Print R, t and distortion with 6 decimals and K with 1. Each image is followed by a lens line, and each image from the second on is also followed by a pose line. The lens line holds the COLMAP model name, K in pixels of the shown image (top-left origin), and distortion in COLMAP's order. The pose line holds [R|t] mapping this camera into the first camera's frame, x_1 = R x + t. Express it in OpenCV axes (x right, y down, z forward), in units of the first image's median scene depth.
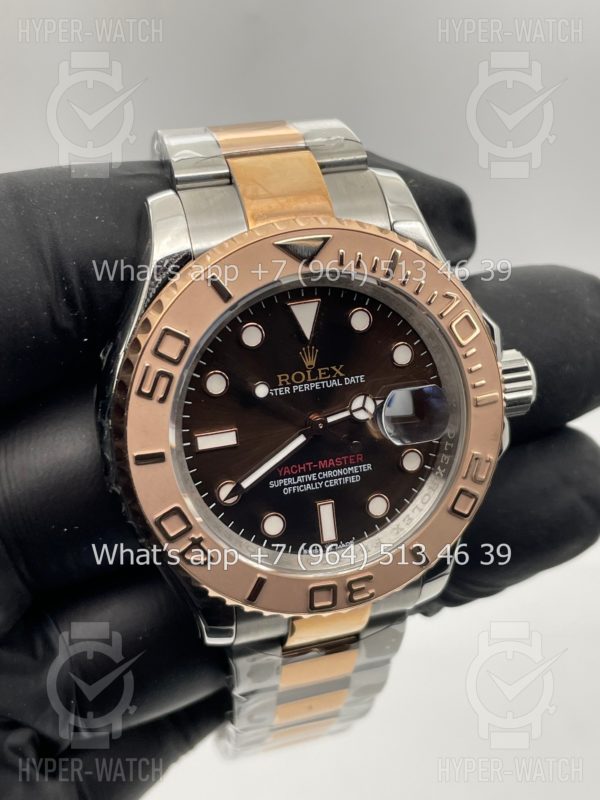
lens RADIAL K [[1286.8, 0, 298.1], [0, 1286.8, 401.5], [0, 0, 1]] dist [0.087709, 0.000000]
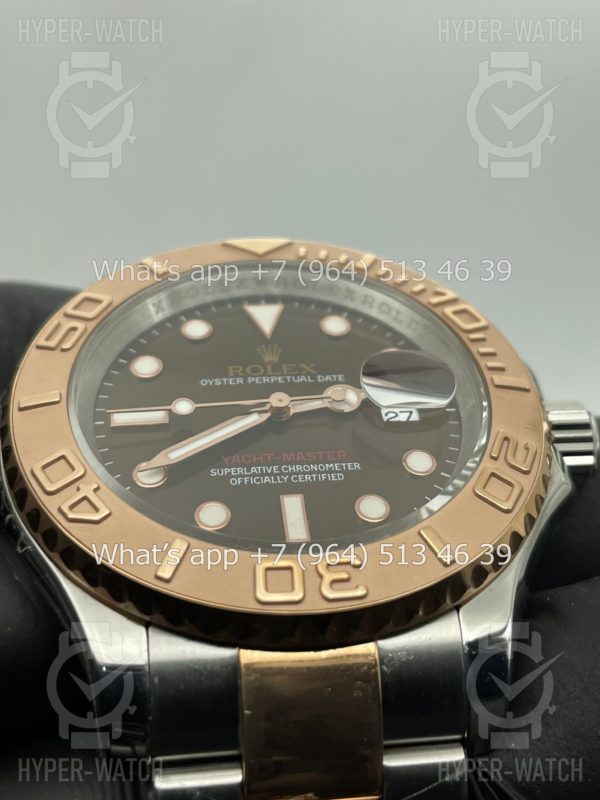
lens RADIAL K [[1286.8, 0, 302.4], [0, 1286.8, 400.7], [0, 0, 1]] dist [0.087709, 0.000000]
pose [[0.975763, -0.160846, -0.148374, 0.139644], [-0.032319, 0.564675, -0.824680, 0.628352], [0.216430, 0.809488, 0.545790, 0.590169]]
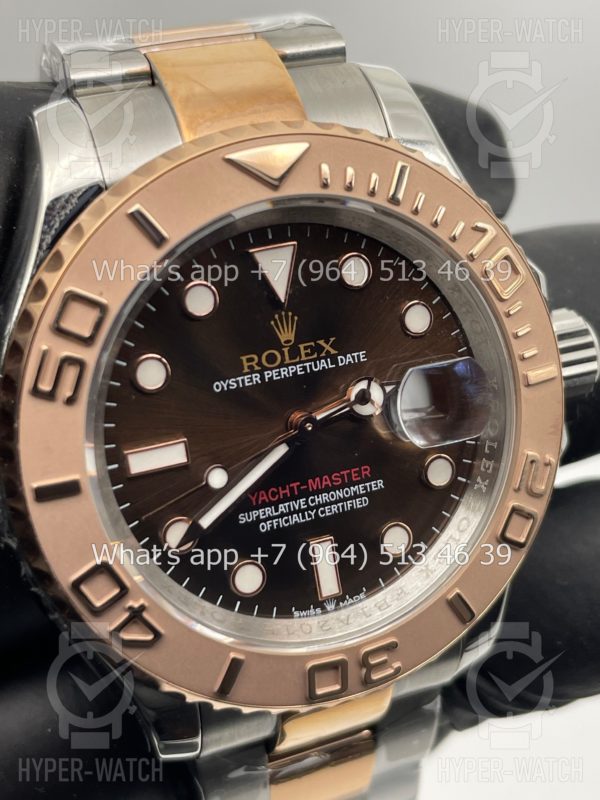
lens RADIAL K [[1286.8, 0, 299.2], [0, 1286.8, 391.6], [0, 0, 1]] dist [0.087709, 0.000000]
pose [[0.996267, -0.065112, 0.056677, -0.024696], [0.067769, 0.996627, -0.046278, 0.031010], [-0.053472, 0.049946, 0.997319, 0.315827]]
